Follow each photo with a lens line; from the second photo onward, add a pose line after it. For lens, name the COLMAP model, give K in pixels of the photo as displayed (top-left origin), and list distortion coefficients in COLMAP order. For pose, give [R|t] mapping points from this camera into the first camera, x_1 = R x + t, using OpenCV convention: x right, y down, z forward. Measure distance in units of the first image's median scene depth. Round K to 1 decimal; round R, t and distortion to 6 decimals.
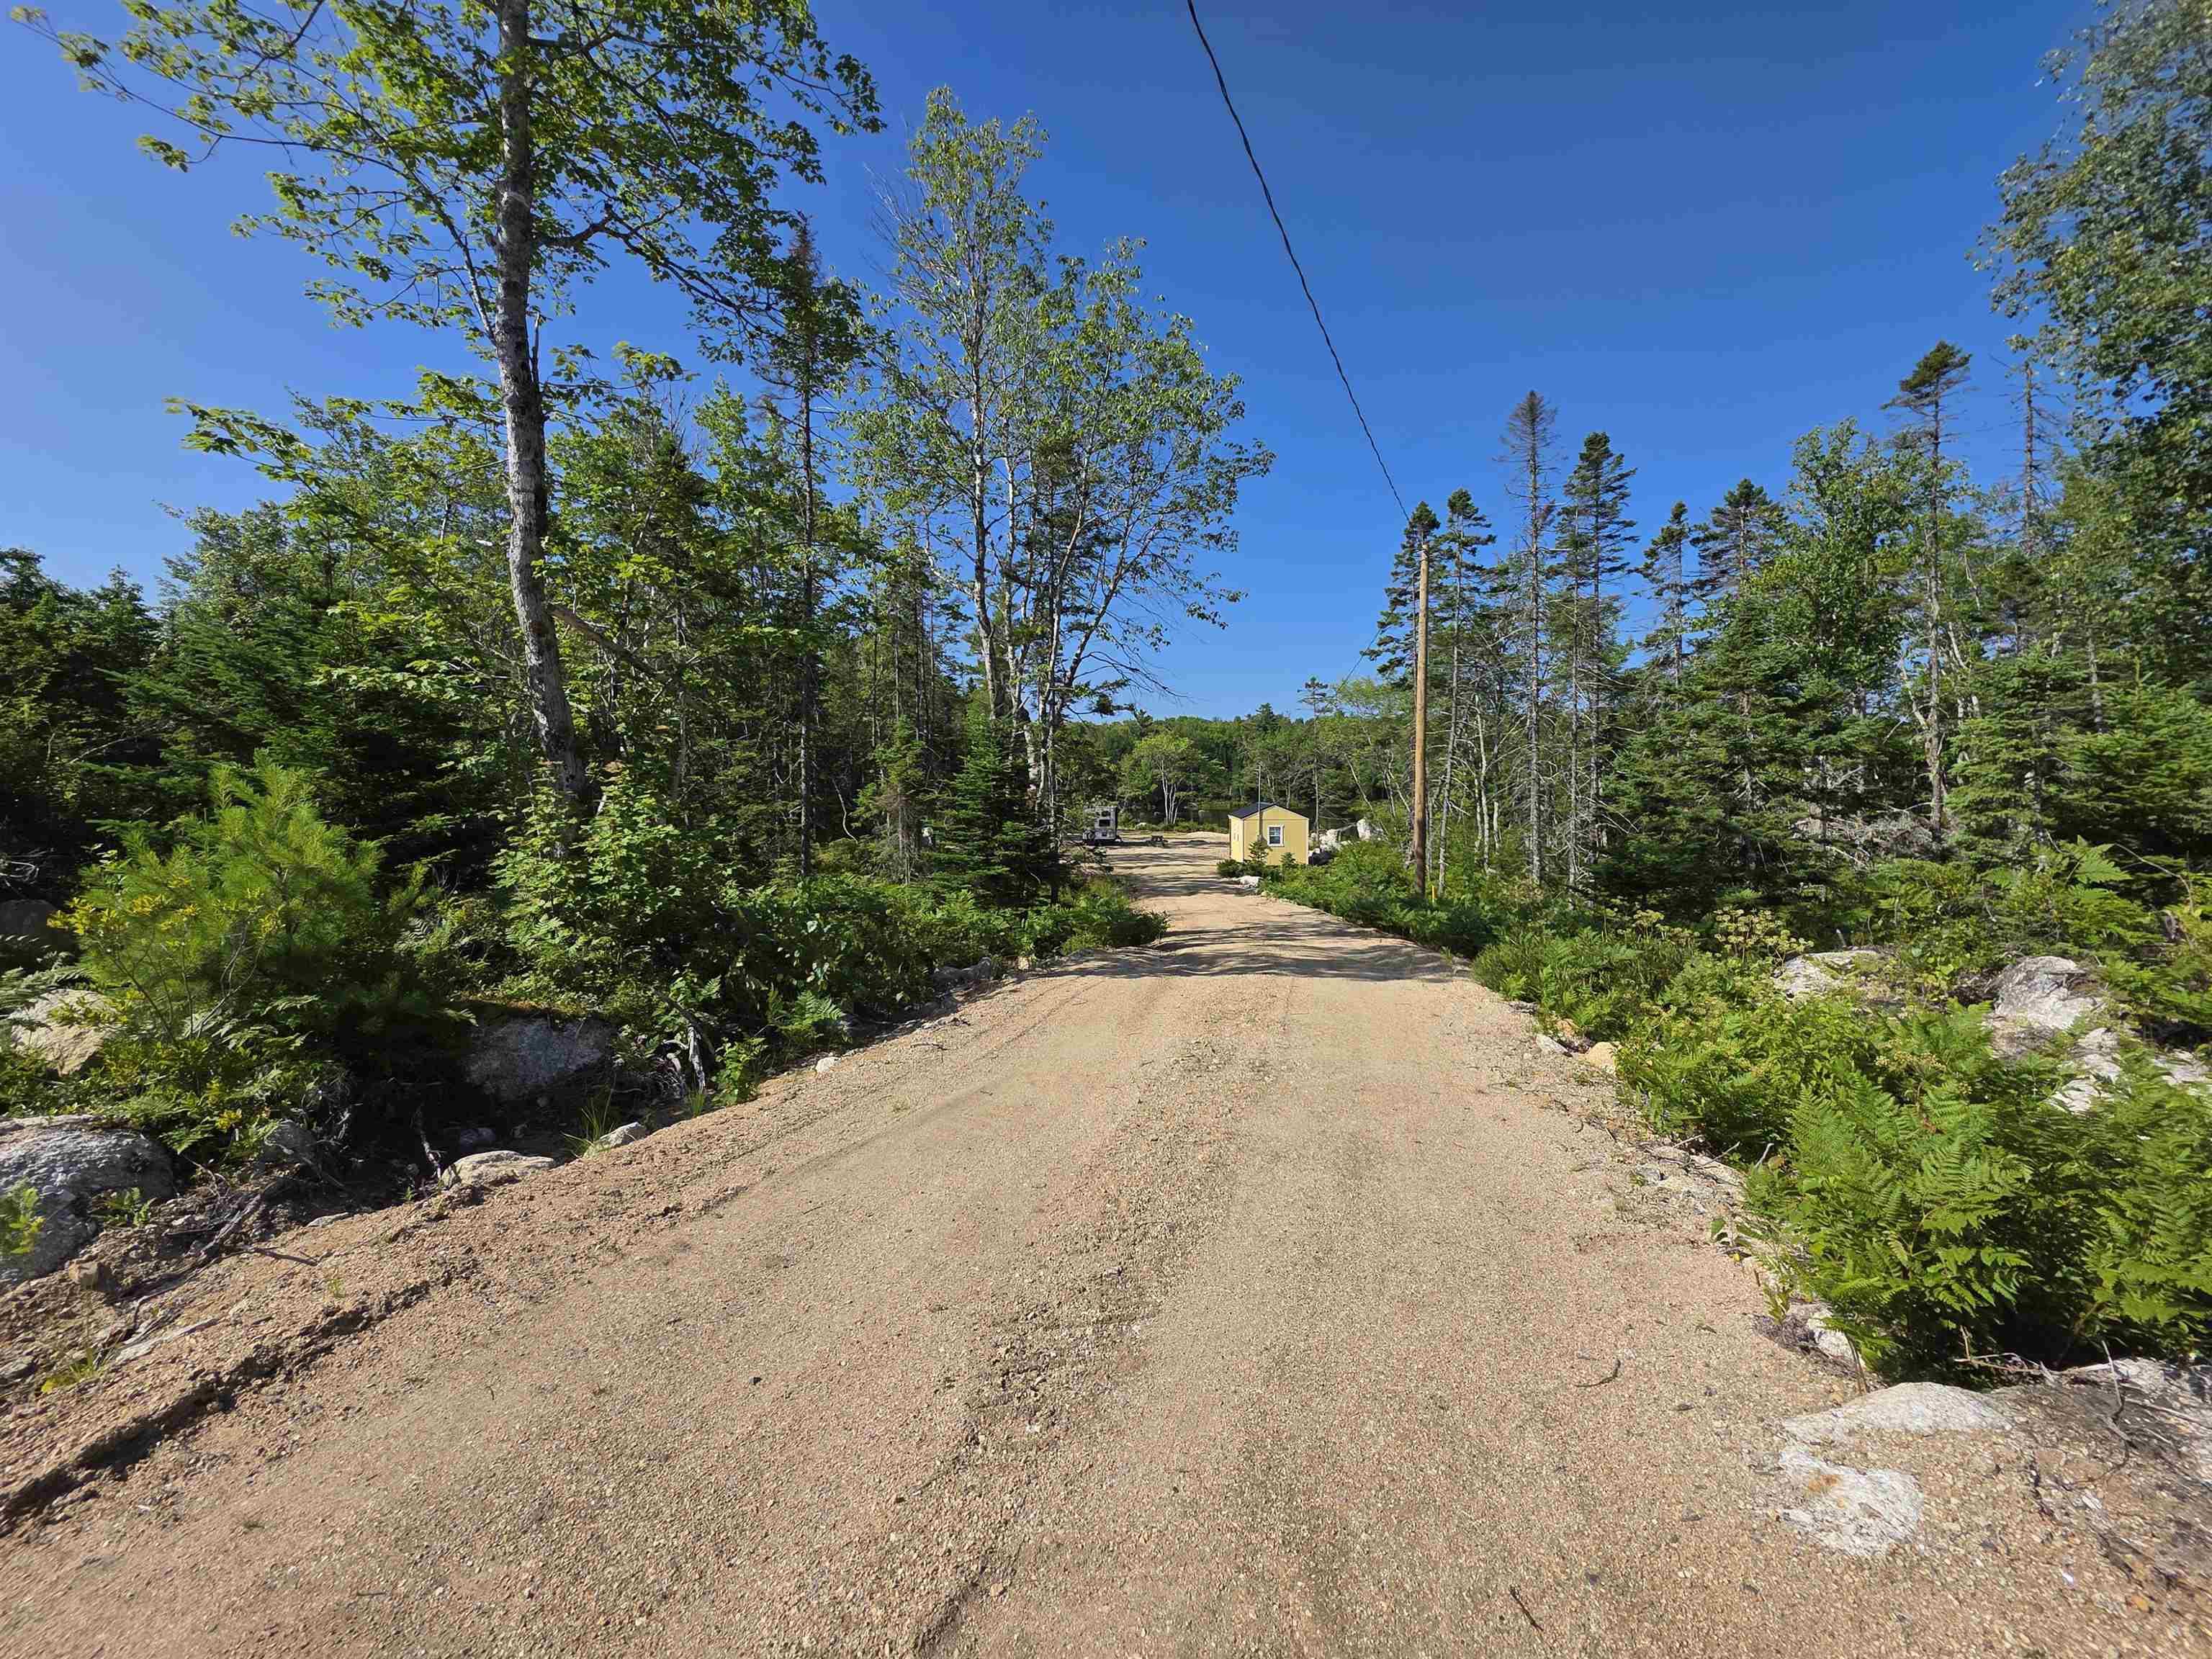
lens RADIAL K [[877.4, 0, 1110.2], [0, 877.4, 819.6], [0, 0, 1]] dist [0.000729, -0.000591]
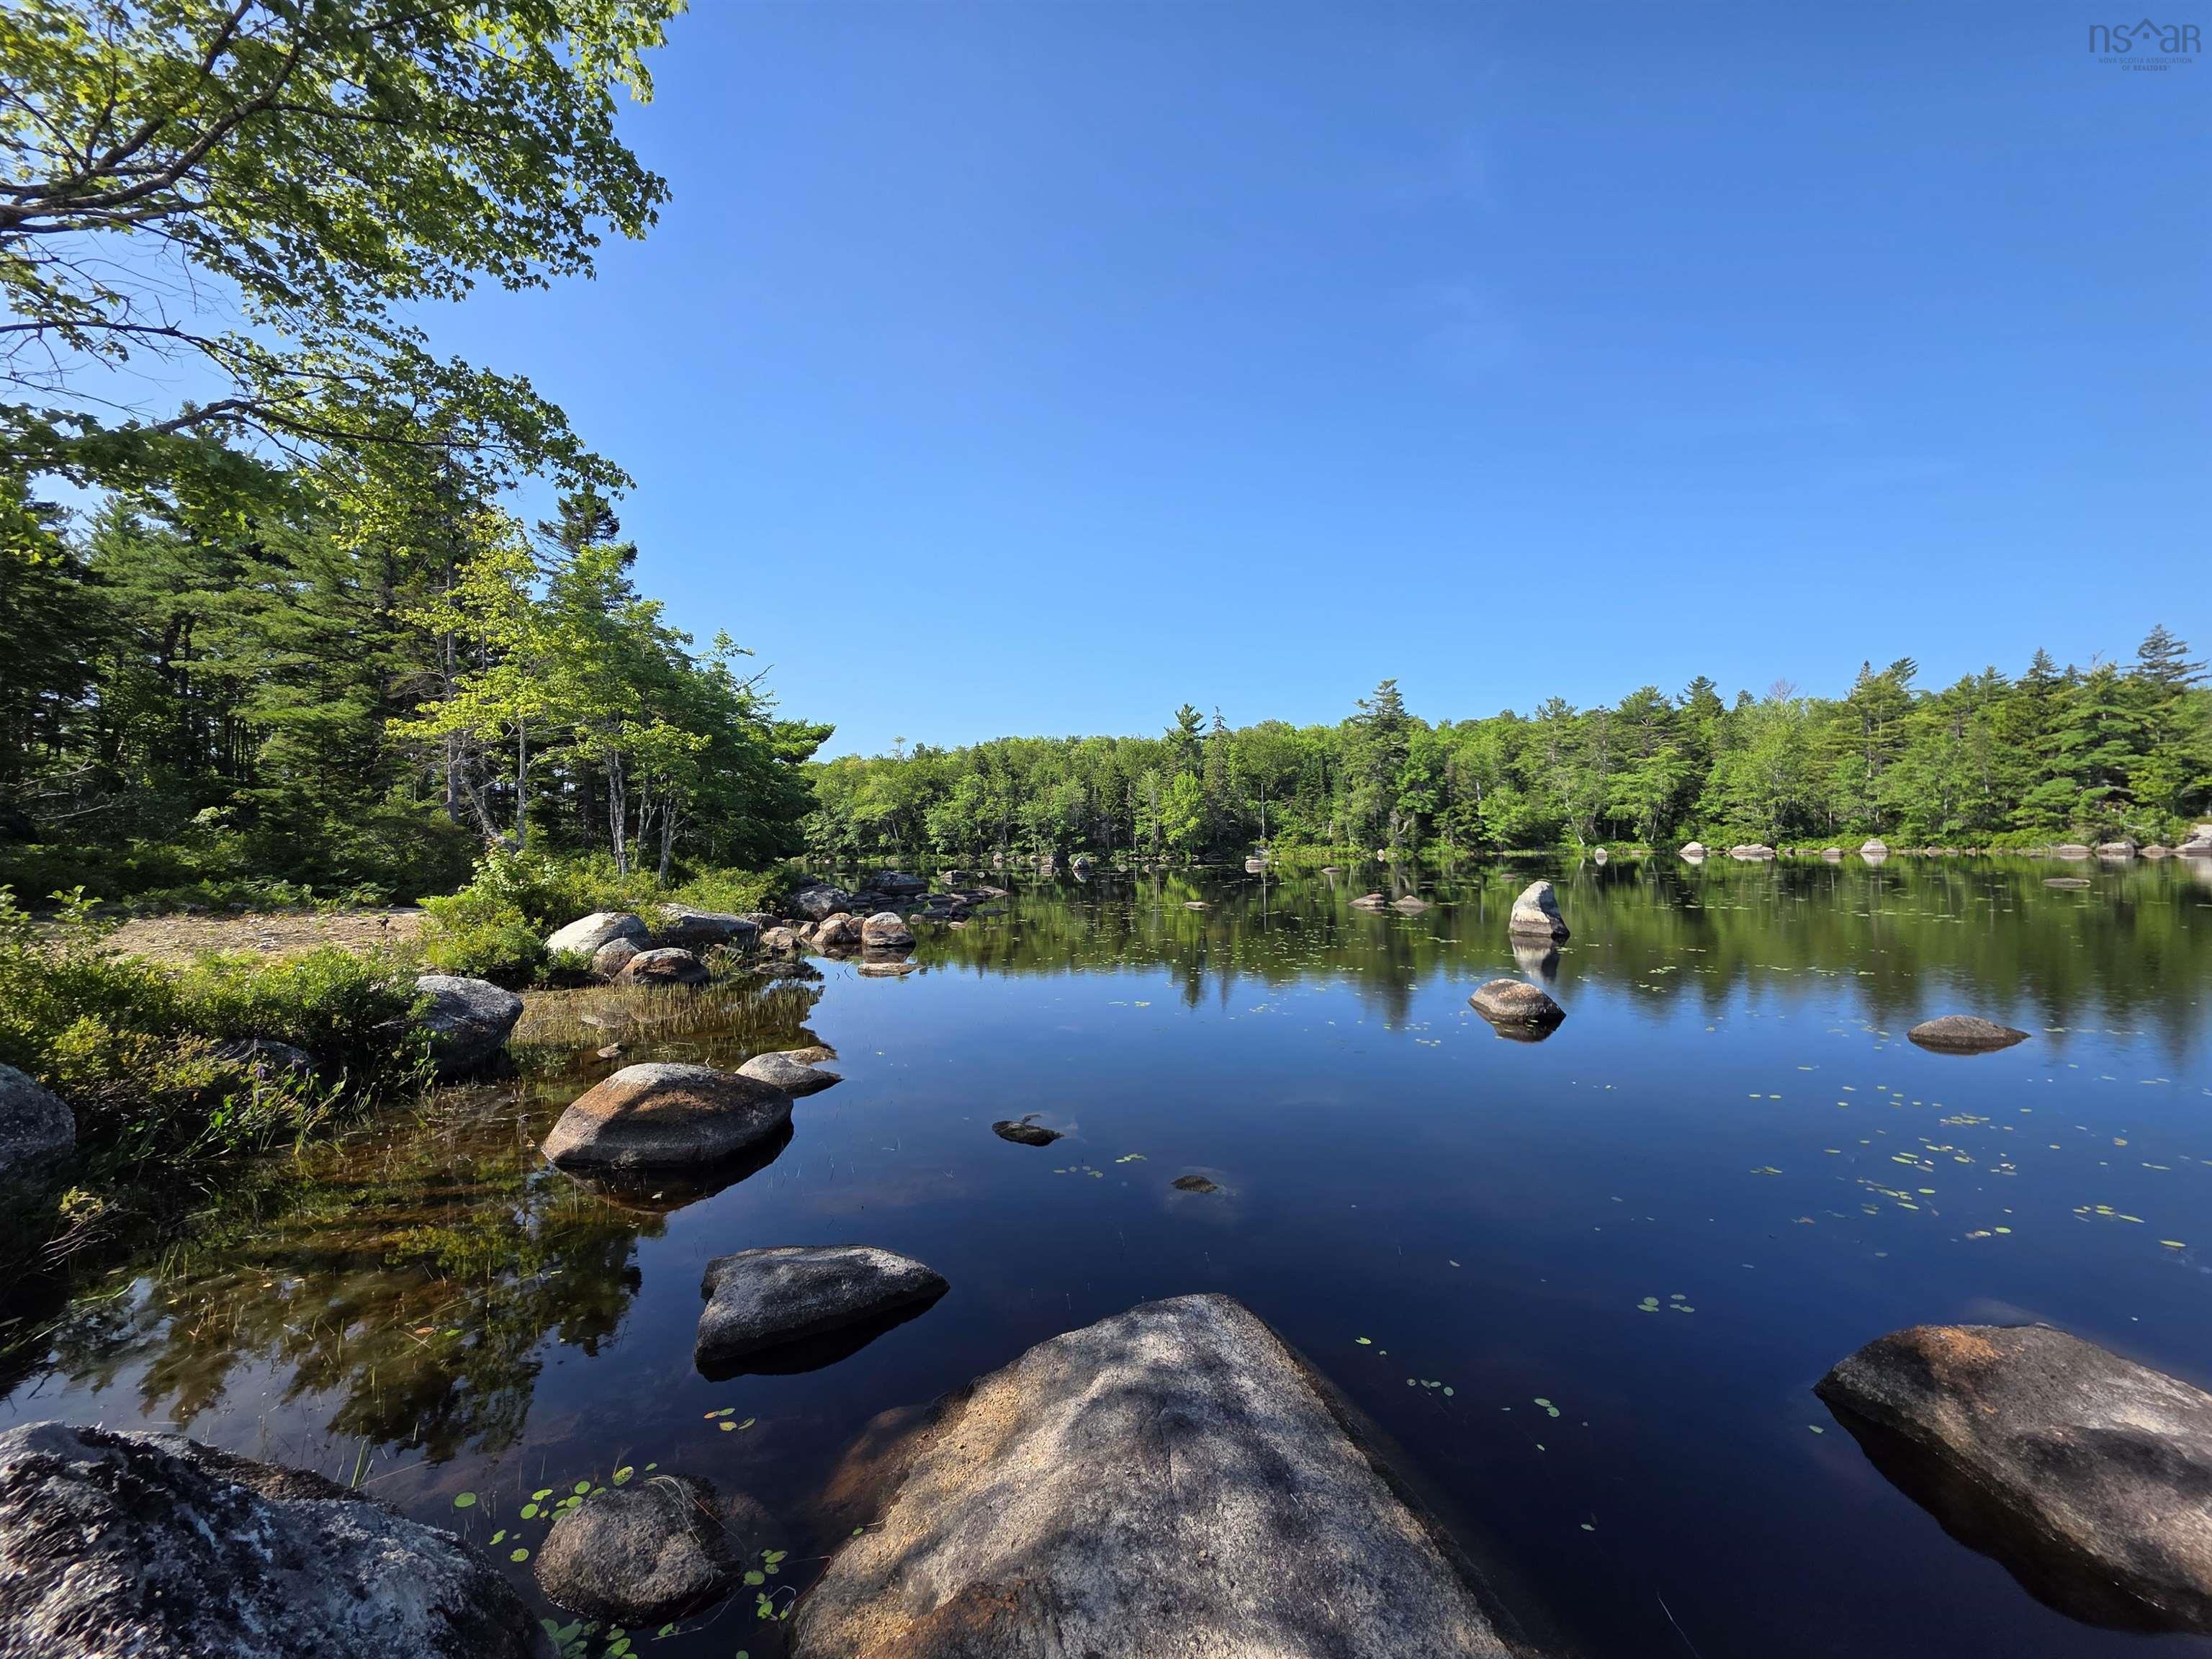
lens RADIAL K [[877.4, 0, 1092.2], [0, 877.4, 824.3], [0, 0, 1]] dist [0.000729, -0.000591]
pose [[0.988106, -0.010472, -0.153419, 0.459379], [0.001280, 0.998204, -0.059894, -0.008069], [0.153770, 0.058985, 0.986344, 2.624927]]
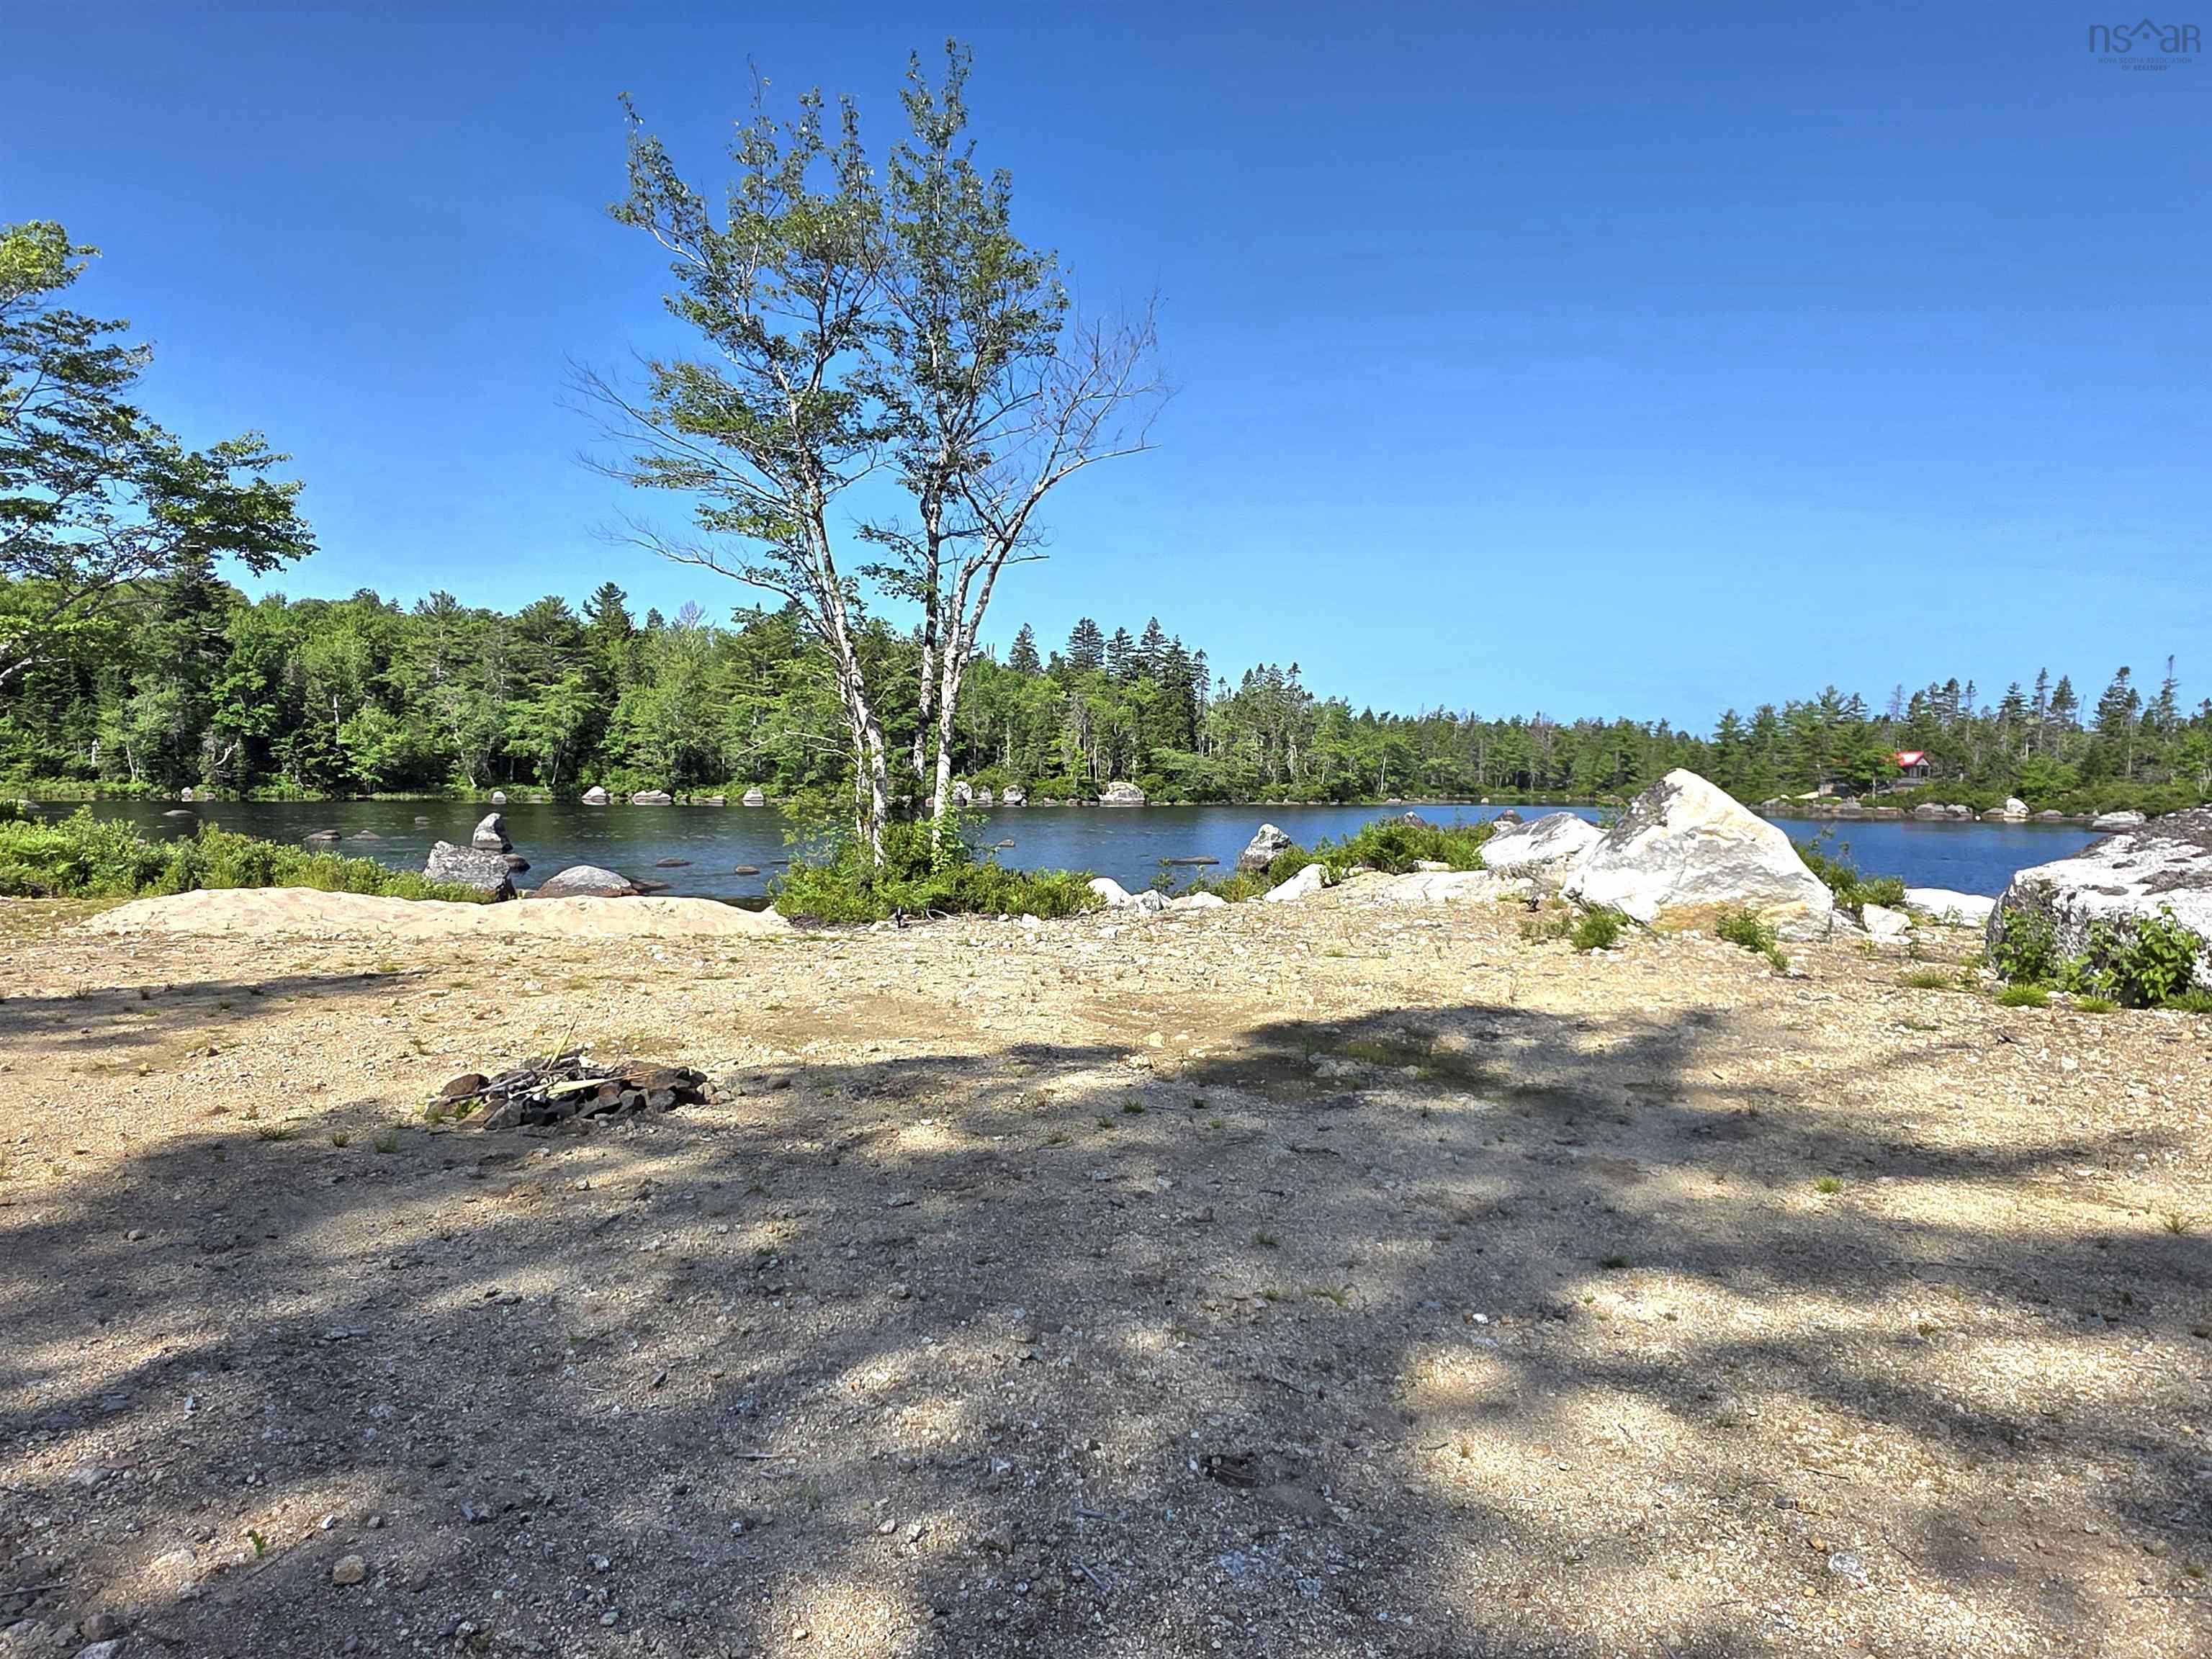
lens RADIAL K [[1381.3, 0, 1095.9], [0, 1381.3, 847.3], [0, 0, 1]] dist [0.004227, -0.001585]
pose [[0.703722, -0.015779, 0.710300, 0.122666], [0.008571, 0.999869, 0.013721, 0.014394], [-0.710424, -0.003568, 0.703765, 1.891257]]
